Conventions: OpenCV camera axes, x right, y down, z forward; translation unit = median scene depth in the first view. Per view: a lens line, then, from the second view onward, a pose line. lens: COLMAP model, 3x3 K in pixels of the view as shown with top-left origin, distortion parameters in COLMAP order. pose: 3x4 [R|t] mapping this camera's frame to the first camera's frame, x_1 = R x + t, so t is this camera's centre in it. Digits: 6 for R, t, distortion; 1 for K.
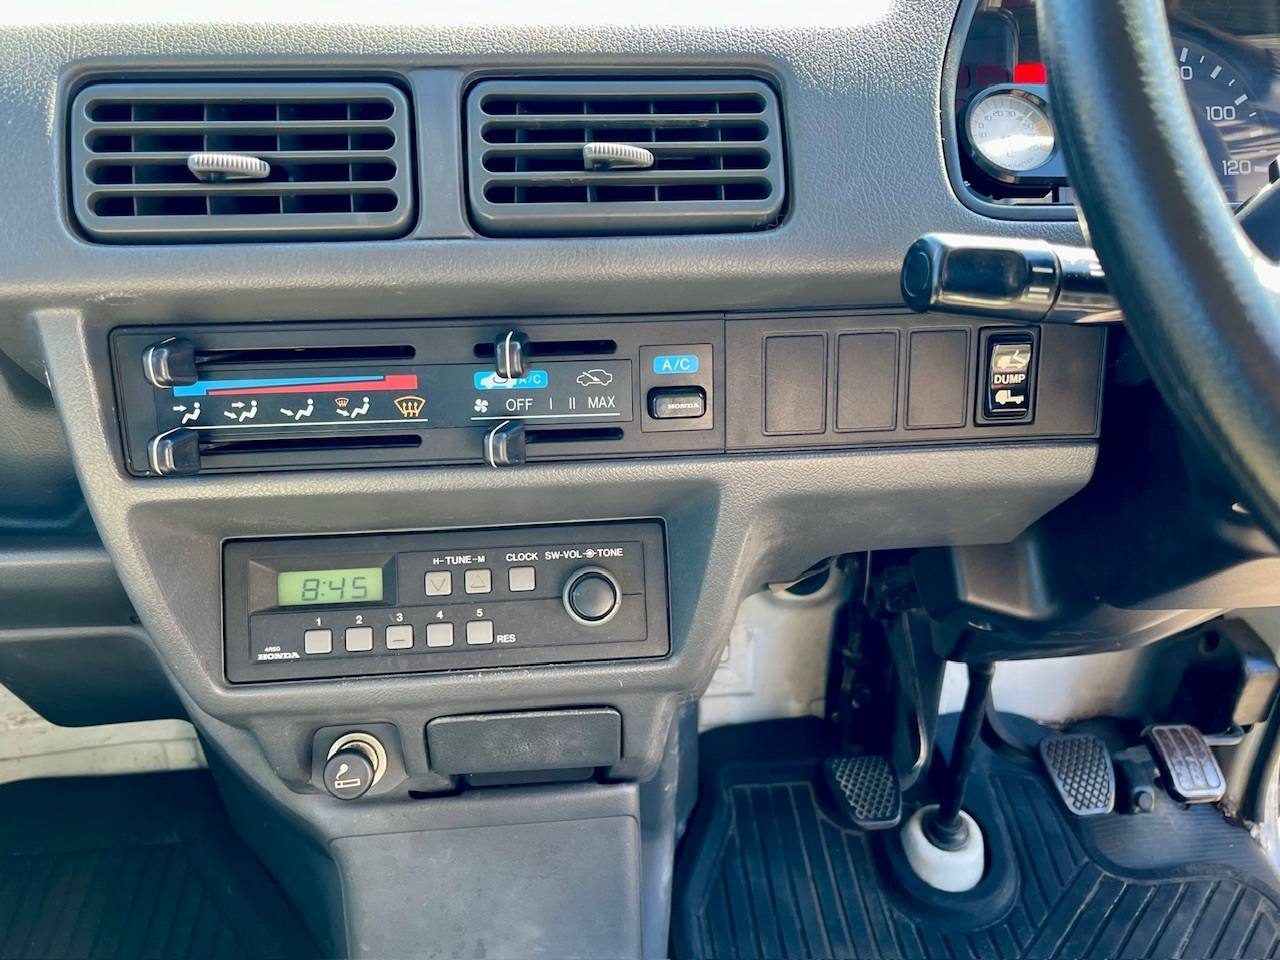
lens RADIAL K [[1086.6, 0, 640.2], [0, 1086.6, 468.9], [0, 0, 1]] dist [0.048139, -0.087255]
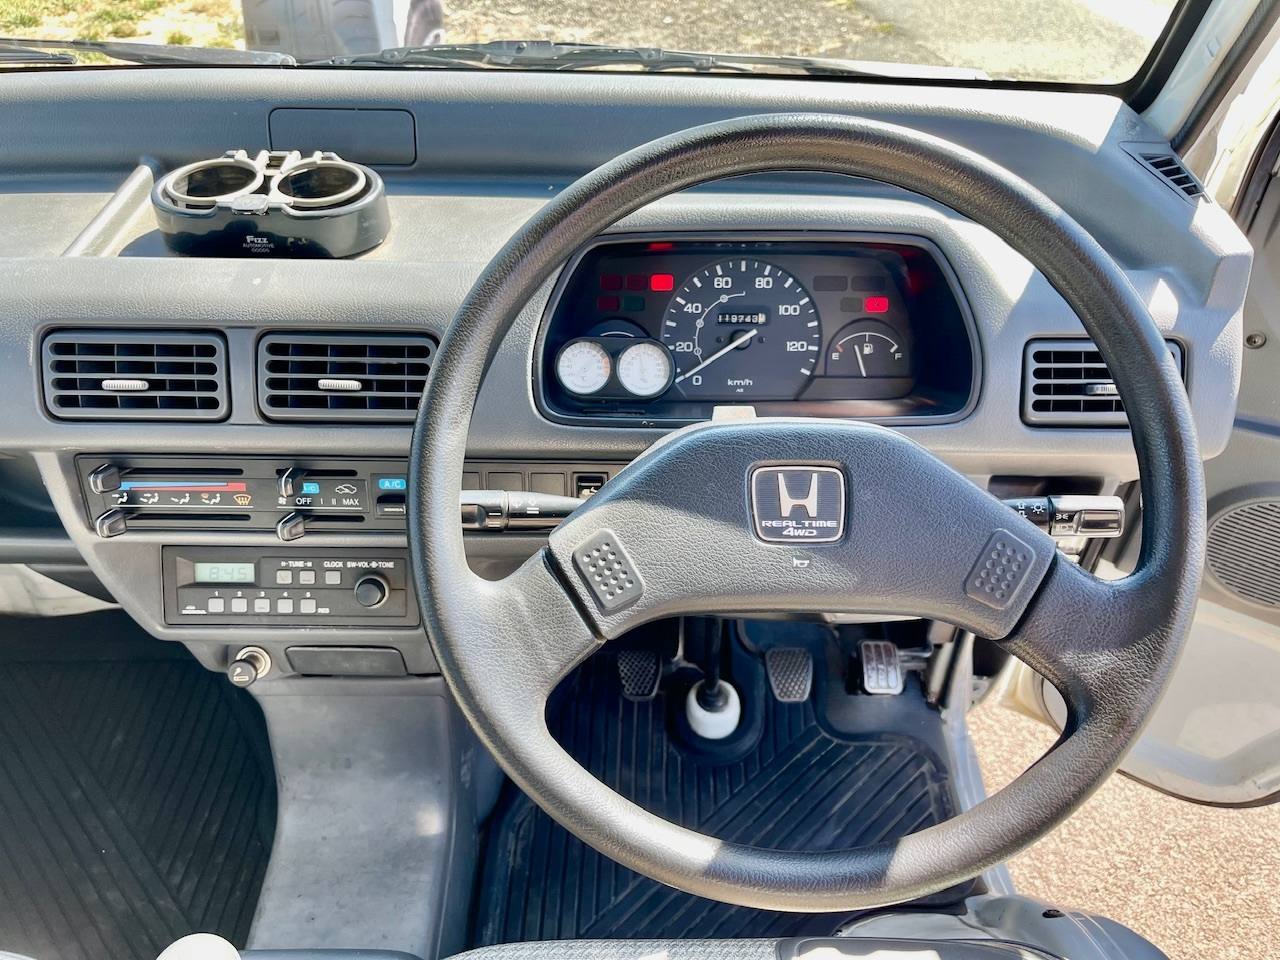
lens RADIAL K [[995.5, 0, 640.0], [0, 995.5, 480.0], [0, 0, 1]] dist [0.009269, -0.011325]
pose [[0.995565, 0.068535, -0.064438, 0.460463], [-0.055008, 0.979806, 0.192235, -0.374745], [0.076312, -0.187838, 0.979231, -0.461348]]
